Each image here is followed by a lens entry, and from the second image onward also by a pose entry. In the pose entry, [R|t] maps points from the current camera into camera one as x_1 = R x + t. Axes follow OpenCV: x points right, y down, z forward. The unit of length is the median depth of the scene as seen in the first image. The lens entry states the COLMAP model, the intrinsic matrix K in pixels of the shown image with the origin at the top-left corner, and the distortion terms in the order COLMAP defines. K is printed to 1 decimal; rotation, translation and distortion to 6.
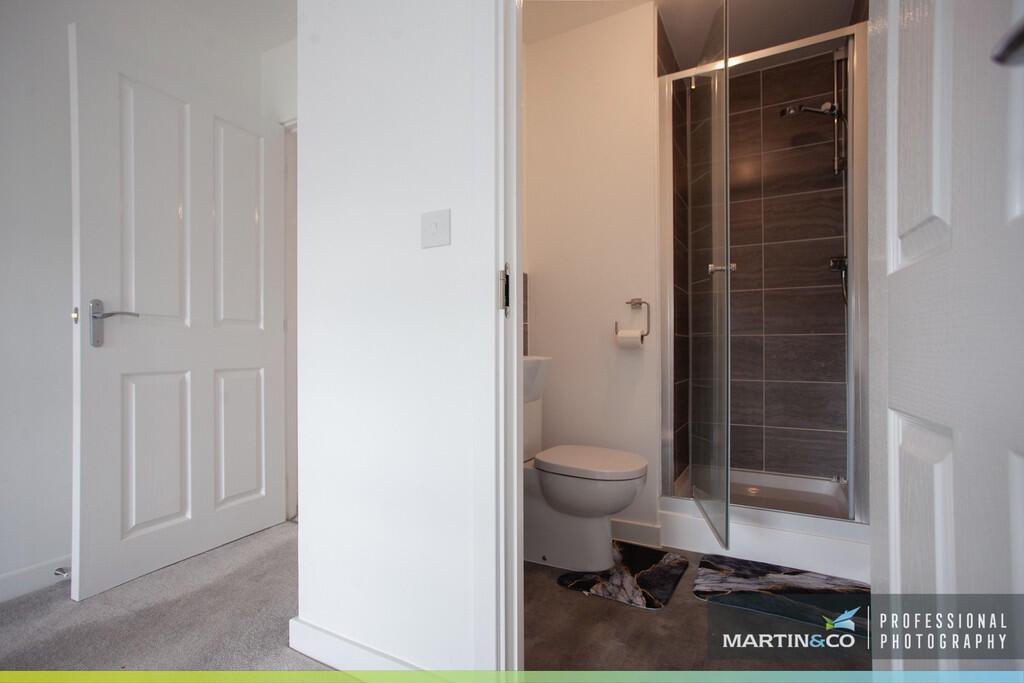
lens RADIAL K [[497.9, 0, 504.5], [0, 497.9, 346.6], [0, 0, 1]] dist [0.001953, 0.000202]
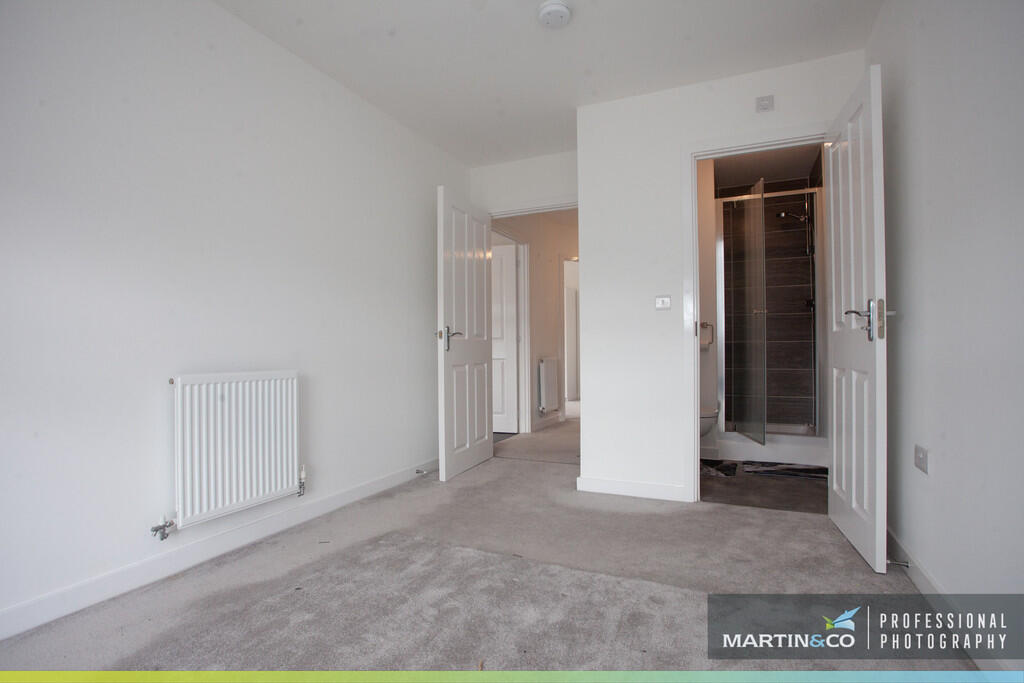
lens RADIAL K [[501.1, 0, 506.6], [0, 501.1, 346.4], [0, 0, 1]] dist [-0.072168, 0.035964]
pose [[0.998016, -0.003794, 0.062843, -0.561089], [0.003746, 0.999993, 0.000886, -0.014767], [-0.062846, -0.000649, 0.998023, -0.734453]]
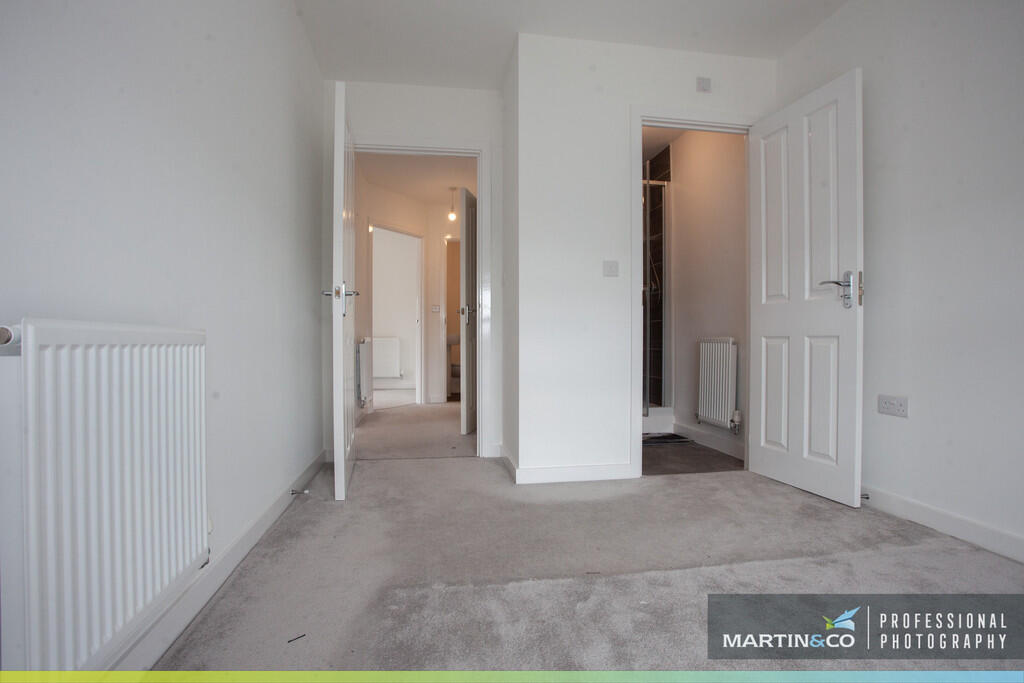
lens RADIAL K [[507.1, 0, 505.0], [0, 507.1, 346.6], [0, 0, 1]] dist [-0.074402, 0.033250]
pose [[0.794176, -0.004713, 0.607669, -1.025351], [-0.004377, 0.999900, 0.013474, 0.047668], [-0.607672, -0.013361, 0.794076, -0.285050]]
